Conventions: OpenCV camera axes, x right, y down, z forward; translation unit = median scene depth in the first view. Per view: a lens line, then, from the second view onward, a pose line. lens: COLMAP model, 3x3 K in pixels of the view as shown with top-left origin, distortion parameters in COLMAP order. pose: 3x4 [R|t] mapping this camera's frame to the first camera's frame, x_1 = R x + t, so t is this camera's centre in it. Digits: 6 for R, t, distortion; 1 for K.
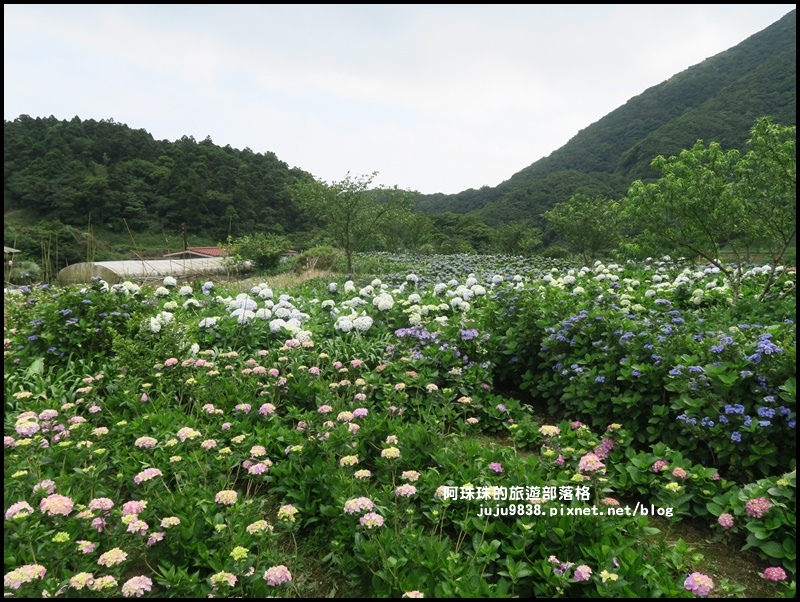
lens RADIAL K [[605.0, 0, 400.0], [0, 605.0, 299.0], [0, 0, 1]] dist [-0.041987, 0.003876]
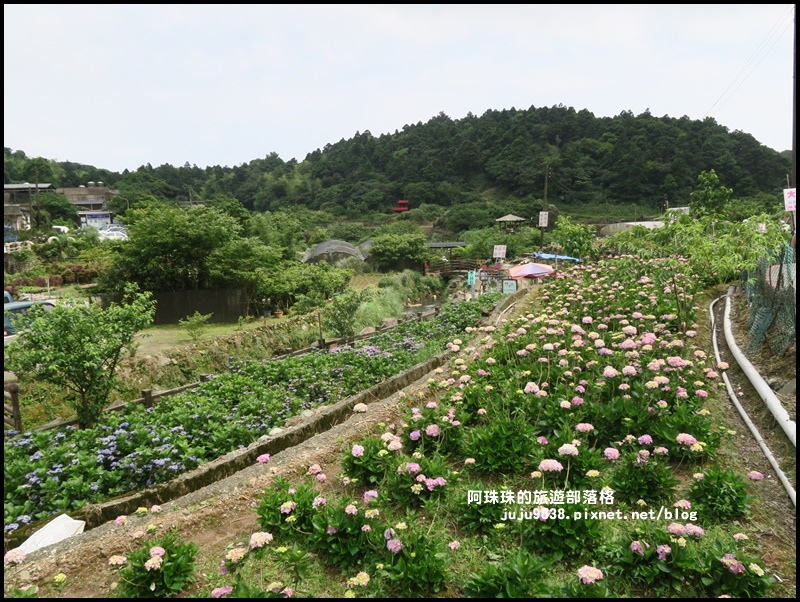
lens RADIAL K [[605.0, 0, 402.1], [0, 605.0, 305.6], [0, 0, 1]] dist [-0.041987, 0.003876]
pose [[0.794907, 0.060486, -0.603709, -0.005716], [-0.023235, 0.997323, 0.069329, 0.013011], [0.606287, -0.041082, 0.794184, -0.131253]]
